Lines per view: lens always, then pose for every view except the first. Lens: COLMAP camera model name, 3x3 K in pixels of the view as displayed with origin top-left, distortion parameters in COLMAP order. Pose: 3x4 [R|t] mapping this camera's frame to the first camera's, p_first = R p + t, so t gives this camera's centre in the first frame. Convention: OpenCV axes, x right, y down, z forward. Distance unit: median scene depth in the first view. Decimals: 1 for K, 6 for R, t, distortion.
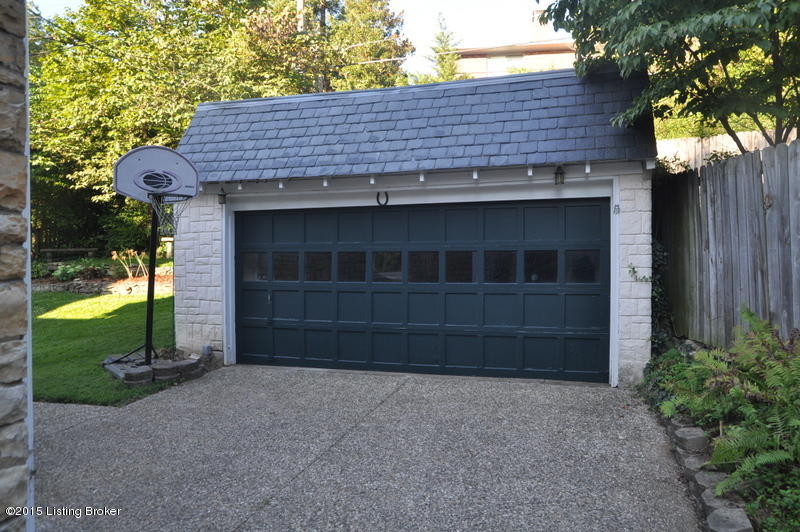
lens RADIAL K [[593.7, 0, 402.7], [0, 593.7, 268.8], [0, 0, 1]] dist [-0.120333, 0.092665]
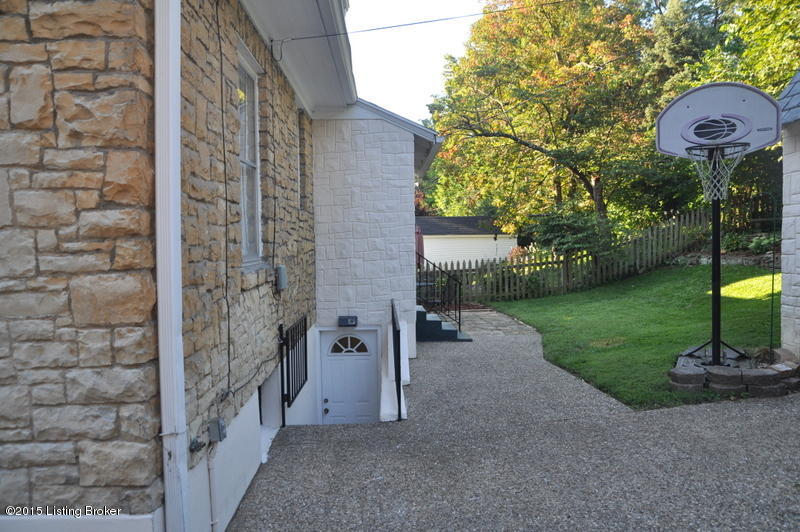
lens RADIAL K [[593.7, 0, 402.7], [0, 593.7, 270.5], [0, 0, 1]] dist [-0.120333, 0.092665]
pose [[0.332571, 0.042898, -0.942102, 0.085096], [0.011878, 0.998695, 0.049668, -0.004649], [0.943004, -0.027709, 0.331627, 0.189287]]
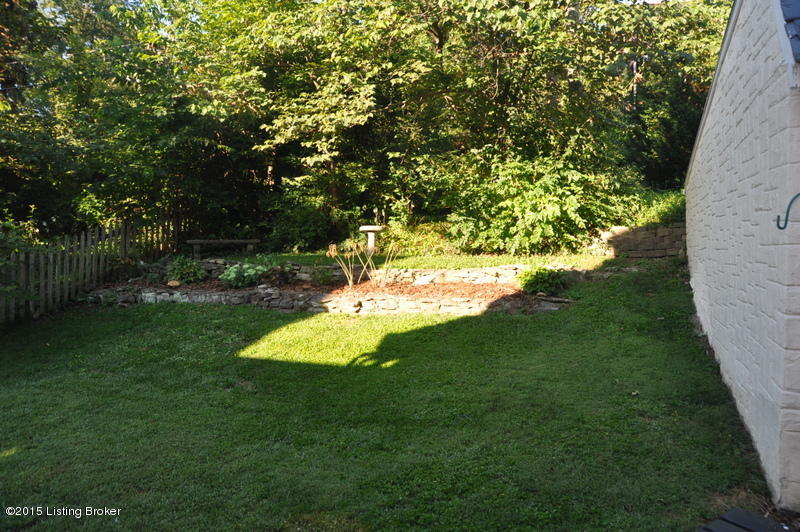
lens RADIAL K [[593.7, 0, 402.2], [0, 593.7, 262.0], [0, 0, 1]] dist [-0.120333, 0.092665]
pose [[0.994995, 0.012792, -0.099107, -0.363255], [-0.013158, 0.999909, -0.003038, -0.010203], [0.099059, 0.004327, 0.995072, 0.367566]]
